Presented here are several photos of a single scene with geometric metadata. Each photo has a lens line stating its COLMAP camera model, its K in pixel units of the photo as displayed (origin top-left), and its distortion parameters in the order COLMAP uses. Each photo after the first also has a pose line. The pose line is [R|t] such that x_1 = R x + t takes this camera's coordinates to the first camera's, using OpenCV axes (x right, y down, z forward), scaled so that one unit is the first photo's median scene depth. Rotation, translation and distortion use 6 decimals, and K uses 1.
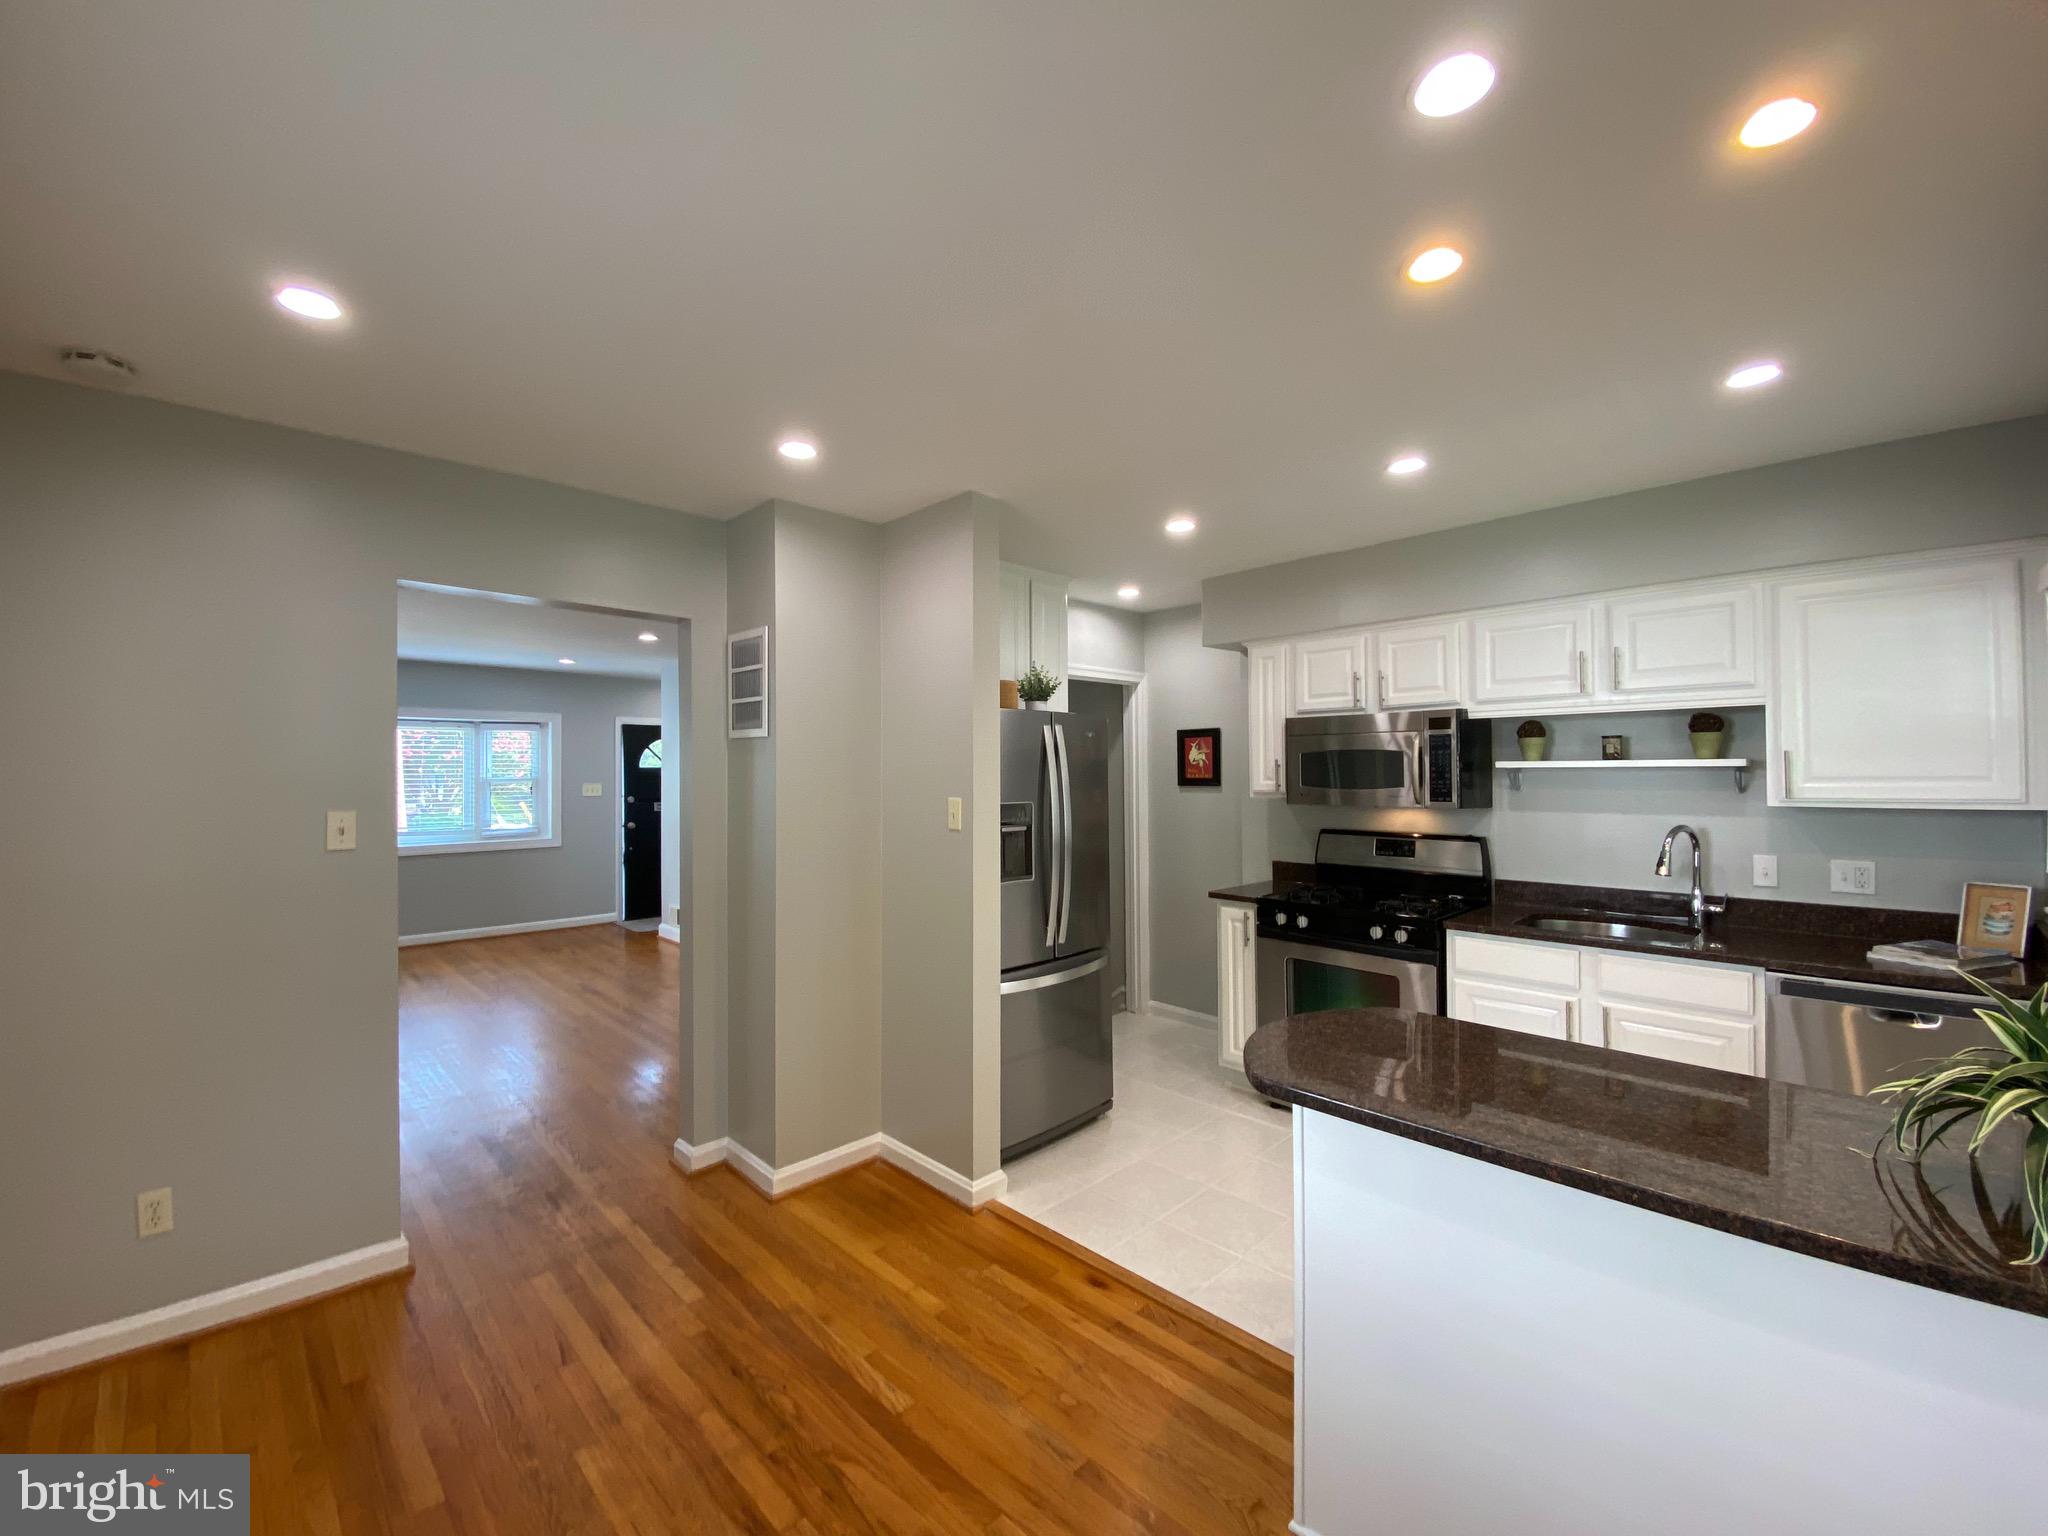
lens RADIAL K [[829.9, 0, 1024.5], [0, 829.9, 766.0], [0, 0, 1]] dist [0.006446, -0.014578]
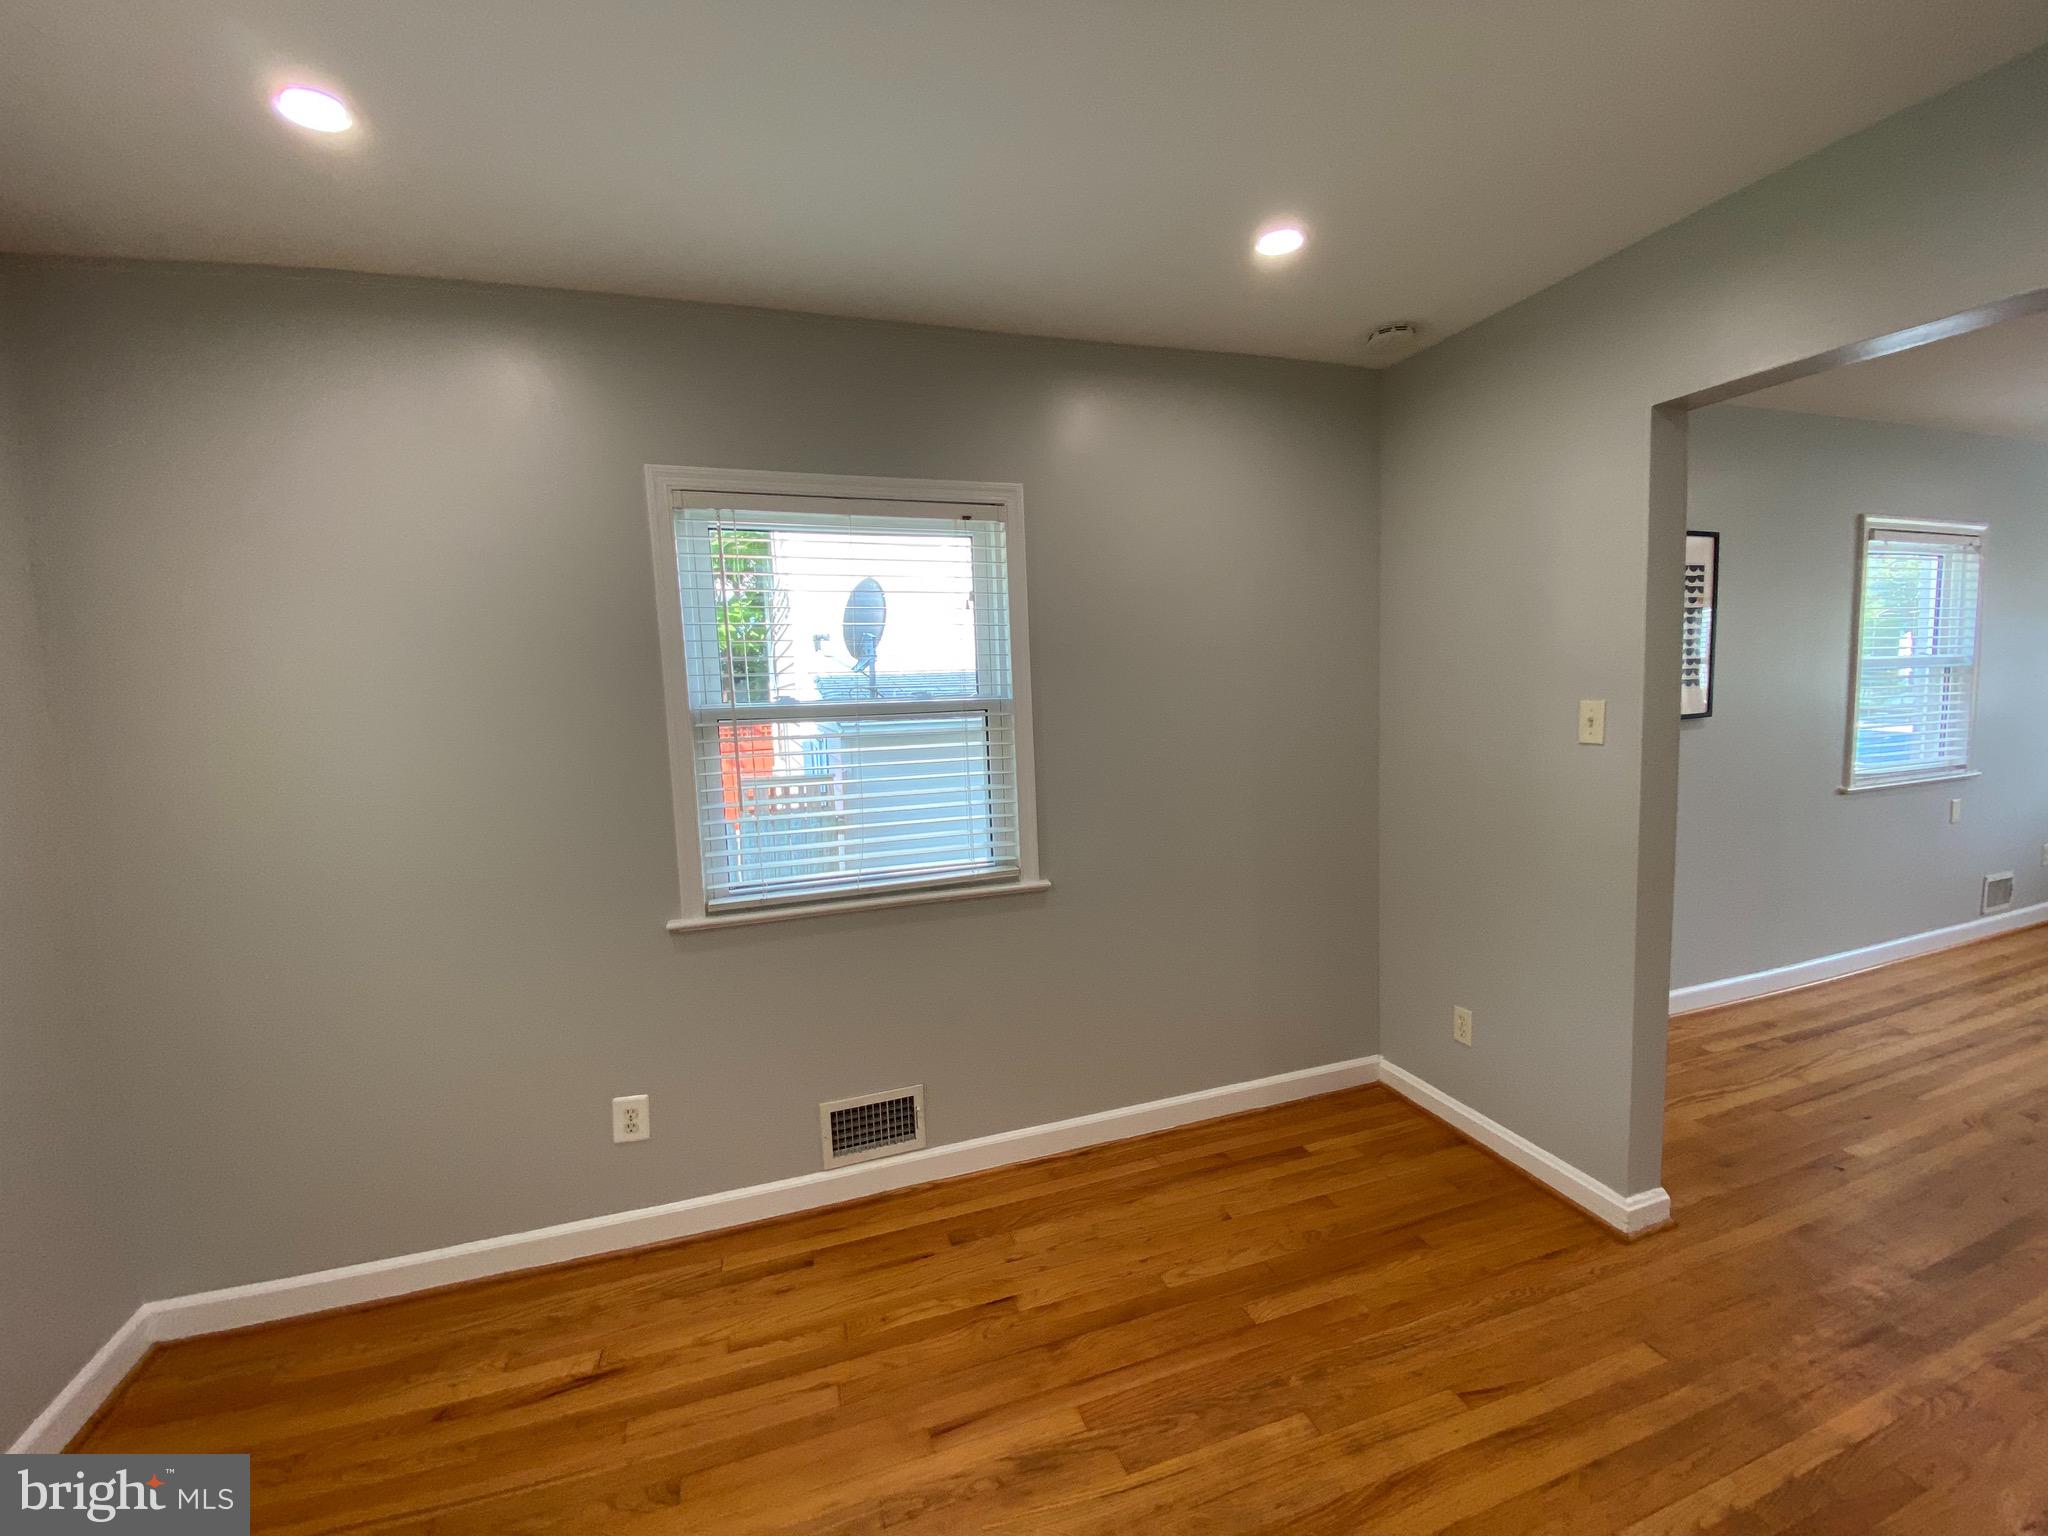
lens RADIAL K [[829.9, 0, 1027.0], [0, 829.9, 766.9], [0, 0, 1]] dist [0.006446, -0.014578]
pose [[-0.436442, 0.113711, -0.892518, 0.192193], [0.041341, 0.993468, 0.106357, 0.004704], [0.898782, 0.009521, -0.438292, 0.656368]]
